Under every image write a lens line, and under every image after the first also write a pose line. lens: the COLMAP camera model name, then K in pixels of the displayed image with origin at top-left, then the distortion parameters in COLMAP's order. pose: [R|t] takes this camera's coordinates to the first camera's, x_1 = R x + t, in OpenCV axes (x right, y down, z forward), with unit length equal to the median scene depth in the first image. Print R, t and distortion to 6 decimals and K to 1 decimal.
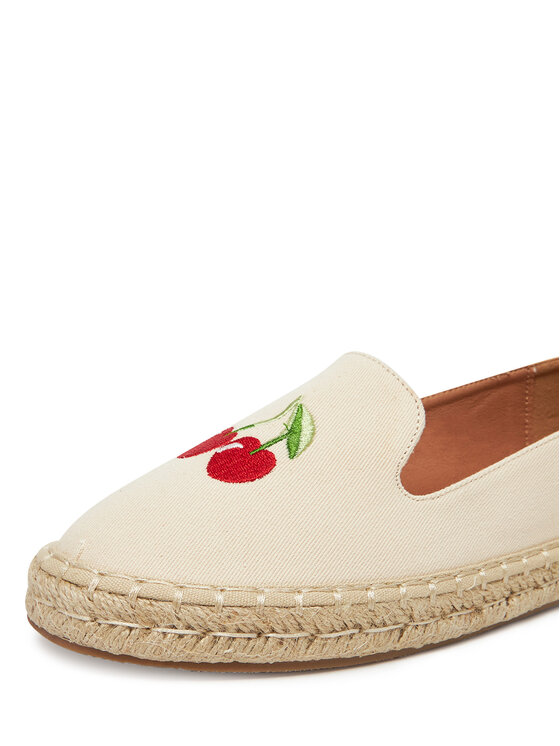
lens RADIAL K [[776.8, 0, 280.2], [0, 776.8, 419.2], [0, 0, 1]] dist [-0.050666, 0.001575]
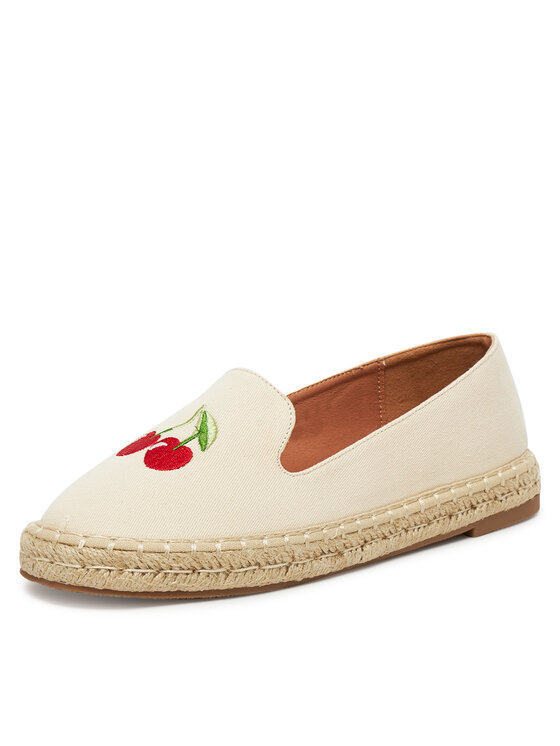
lens RADIAL K [[1462.6, 0, 280.0], [0, 1462.6, 373.0], [0, 0, 1]] dist [-0.007786, -10.455094]
pose [[0.981154, -0.049134, 0.186875, -0.333071], [0.049572, 0.998768, 0.002335, -0.088693], [-0.186759, 0.006973, 0.982381, -1.603392]]
